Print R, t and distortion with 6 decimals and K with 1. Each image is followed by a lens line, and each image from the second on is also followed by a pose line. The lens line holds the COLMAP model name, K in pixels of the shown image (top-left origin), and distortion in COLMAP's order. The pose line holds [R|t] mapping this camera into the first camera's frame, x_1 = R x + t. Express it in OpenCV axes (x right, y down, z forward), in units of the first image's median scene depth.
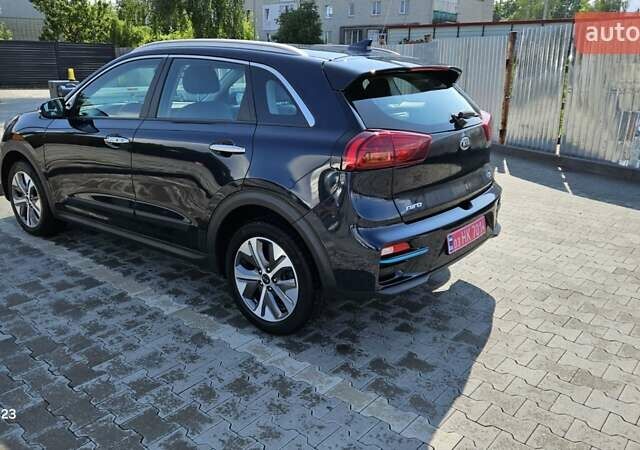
lens RADIAL K [[518.3, 0, 320.0], [0, 518.3, 225.0], [0, 0, 1]] dist [0.067933, -0.007835]
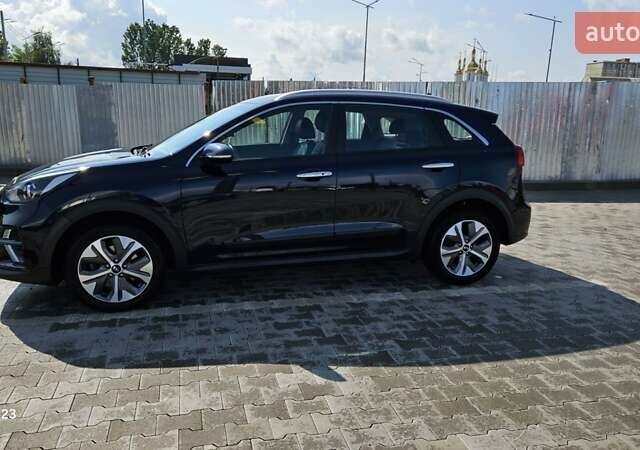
lens RADIAL K [[525.0, 0, 301.8], [0, 525.0, 222.2], [0, 0, 1]] dist [0.078410, -0.057159]
pose [[0.599101, -0.162760, 0.783956, -1.579233], [0.225470, 0.973792, 0.029869, -0.123133], [-0.768272, 0.158864, 0.620097, 0.390157]]
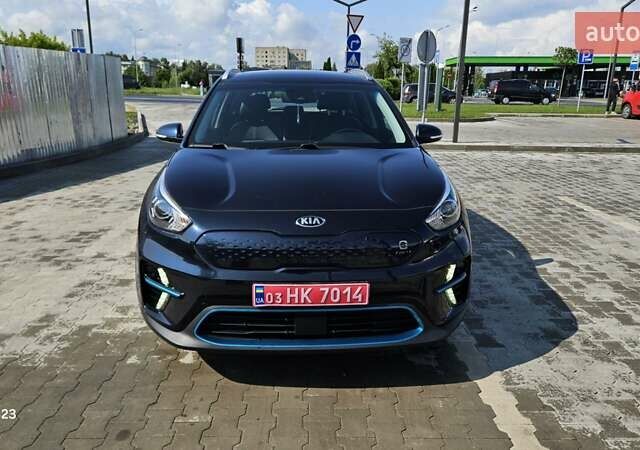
lens RADIAL K [[539.5, 0, 304.6], [0, 539.5, 222.0], [0, 0, 1]] dist [0.076443, -0.064250]
pose [[-0.652830, -0.195516, 0.731838, -1.511891], [0.209627, 0.881757, 0.422564, -0.739816], [-0.727921, 0.429276, -0.534652, 2.365938]]
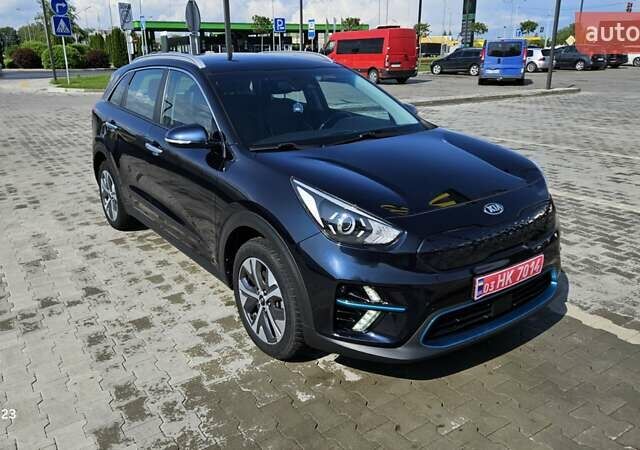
lens RADIAL K [[539.5, 0, 304.6], [0, 539.5, 222.0], [0, 0, 1]] dist [0.076443, -0.064250]
pose [[-0.957303, -0.076535, 0.278772, -0.830536], [0.096471, 0.824463, 0.557632, -0.896315], [-0.272515, 0.560716, -0.781878, 2.714267]]
